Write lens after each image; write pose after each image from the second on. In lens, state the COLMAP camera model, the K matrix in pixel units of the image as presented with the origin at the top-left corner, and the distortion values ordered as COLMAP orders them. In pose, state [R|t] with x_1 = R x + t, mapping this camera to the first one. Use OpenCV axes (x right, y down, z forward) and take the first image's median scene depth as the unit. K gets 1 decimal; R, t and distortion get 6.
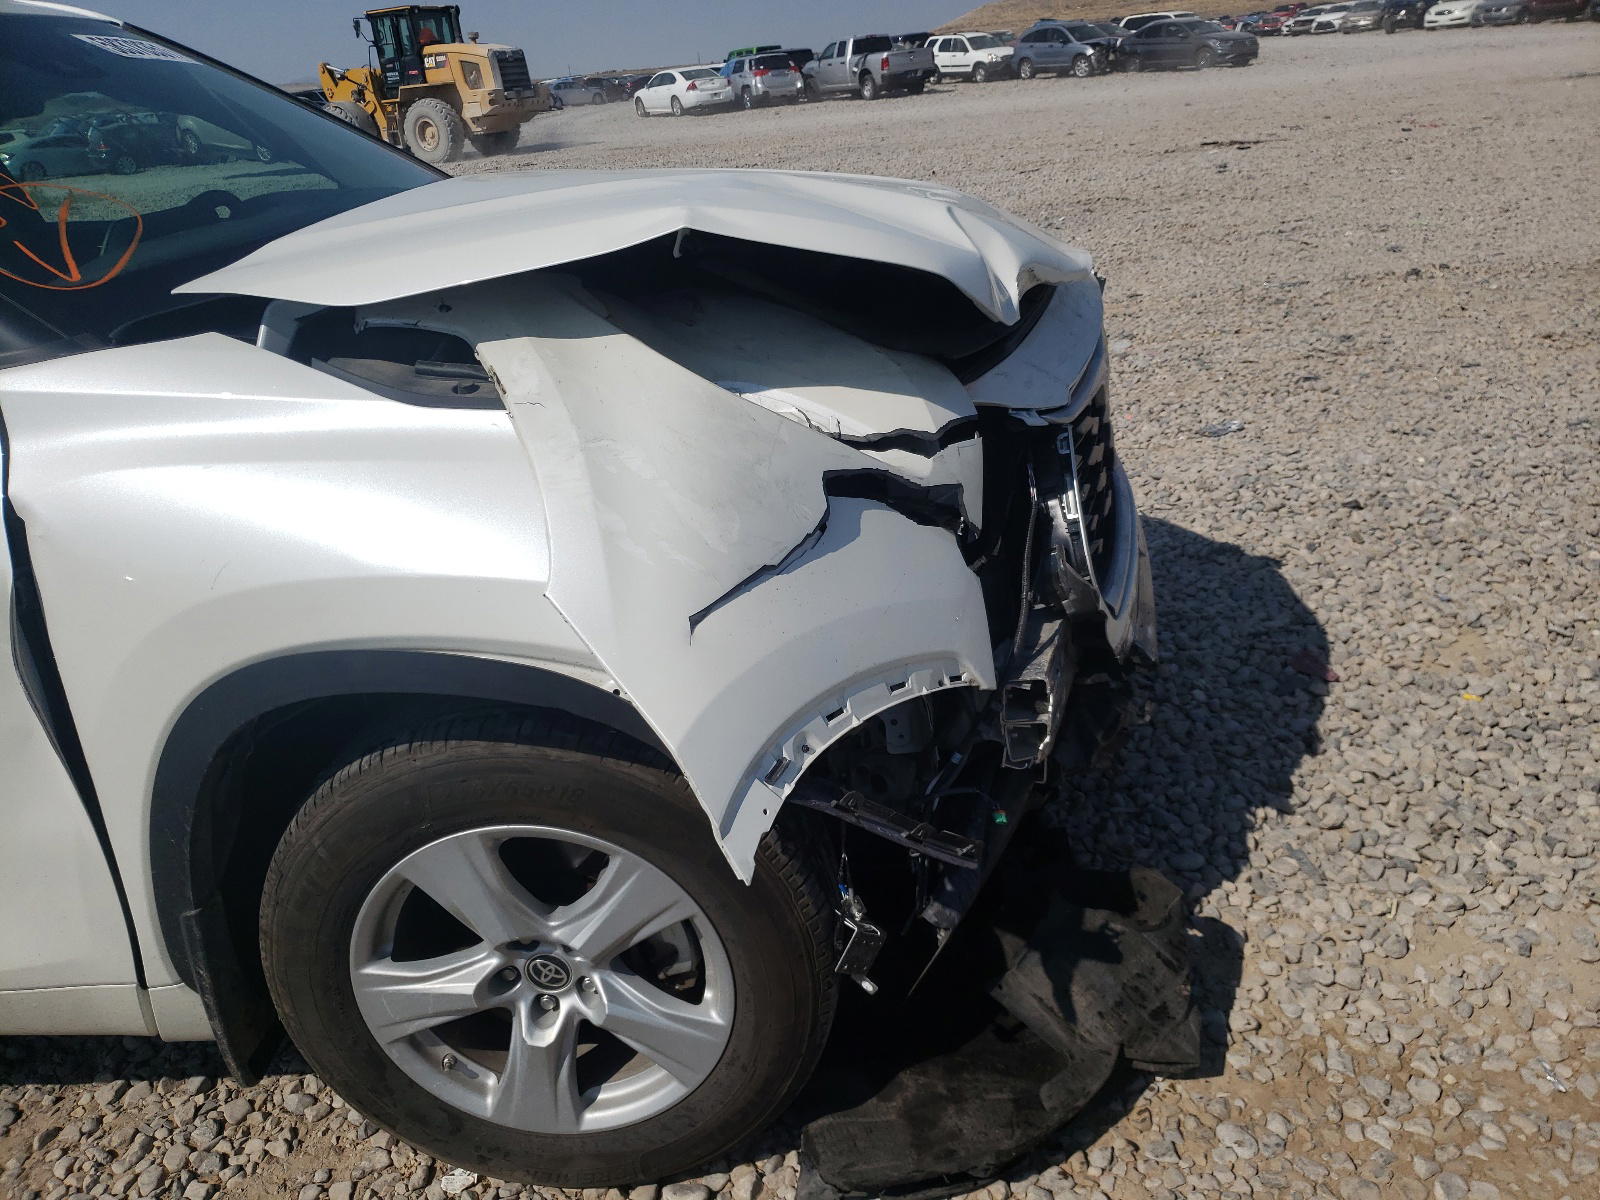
lens RADIAL K [[1222.0, 0, 800.0], [0, 1222.0, 600.0], [0, 0, 1]] dist [-0.007279, -0.004894]
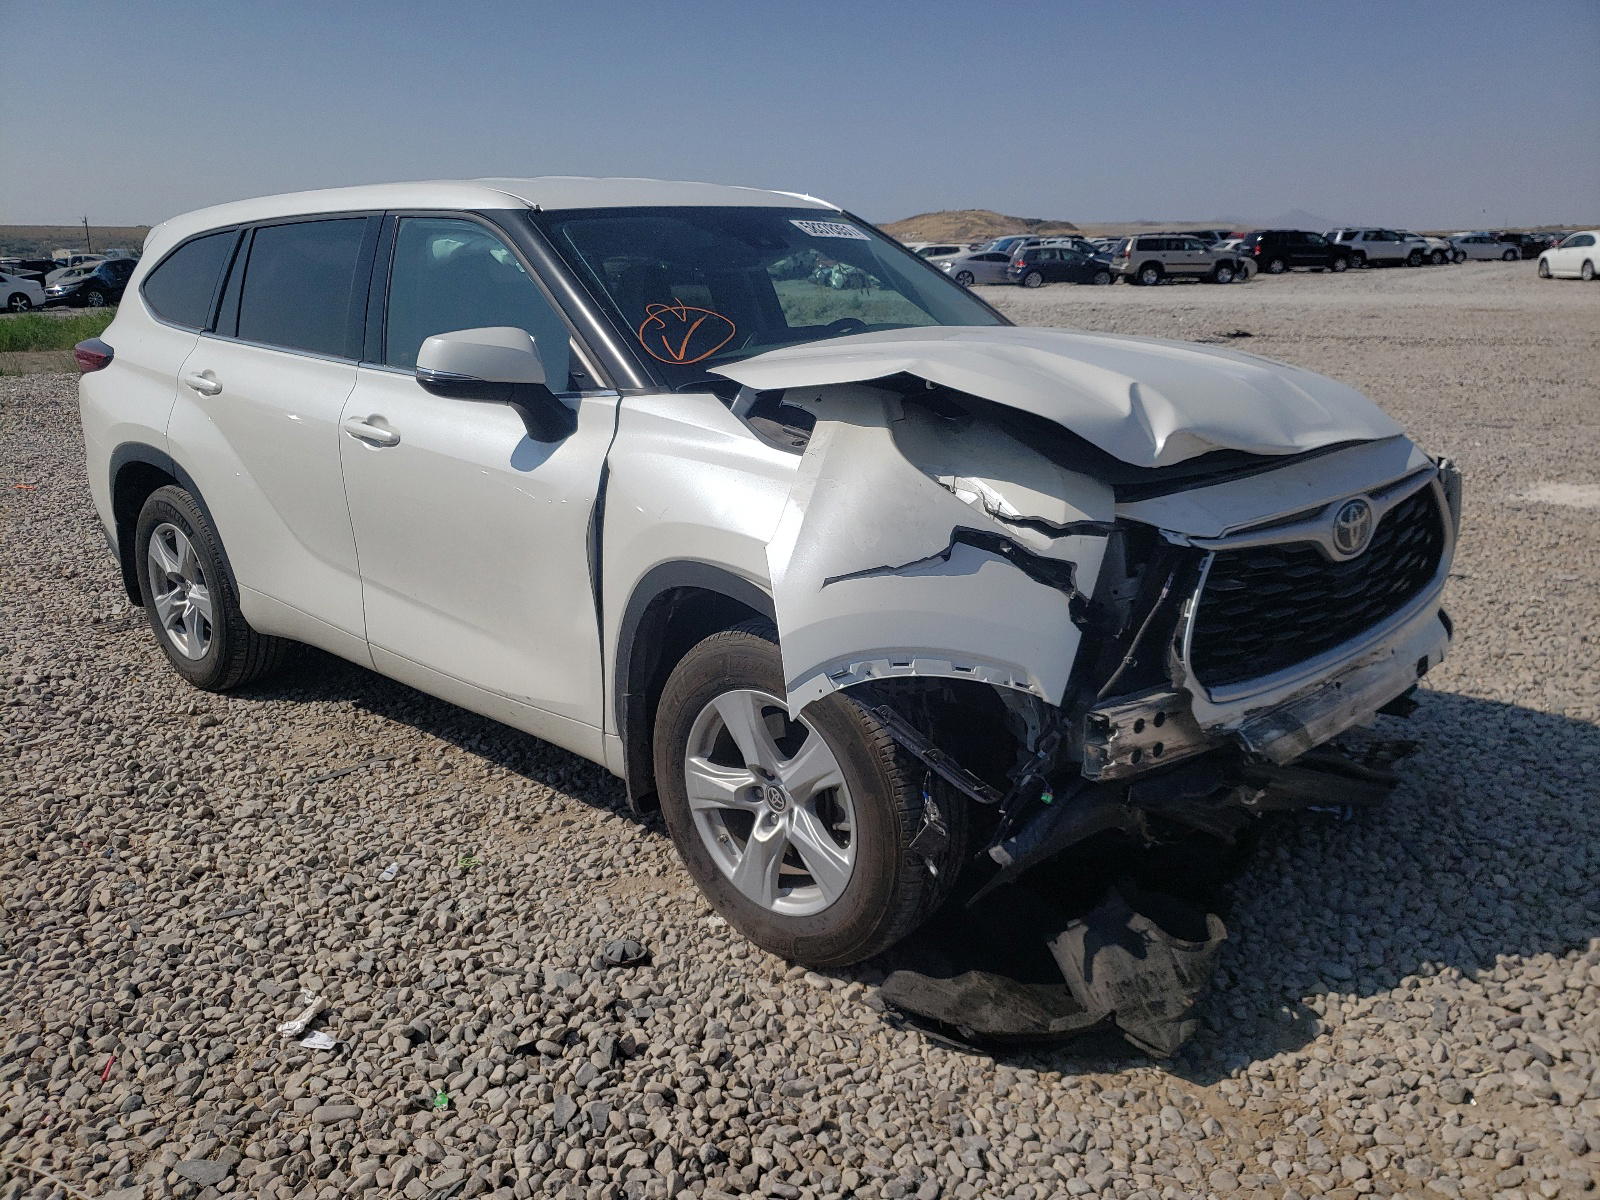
lens RADIAL K [[1222.0, 0, 800.0], [0, 1222.0, 600.0], [0, 0, 1]] dist [-0.007279, -0.004894]
pose [[0.773105, 0.231611, -0.590478, 0.732037], [-0.289252, 0.957248, -0.003239, 0.046794], [0.564483, 0.173301, 0.807047, -0.354969]]
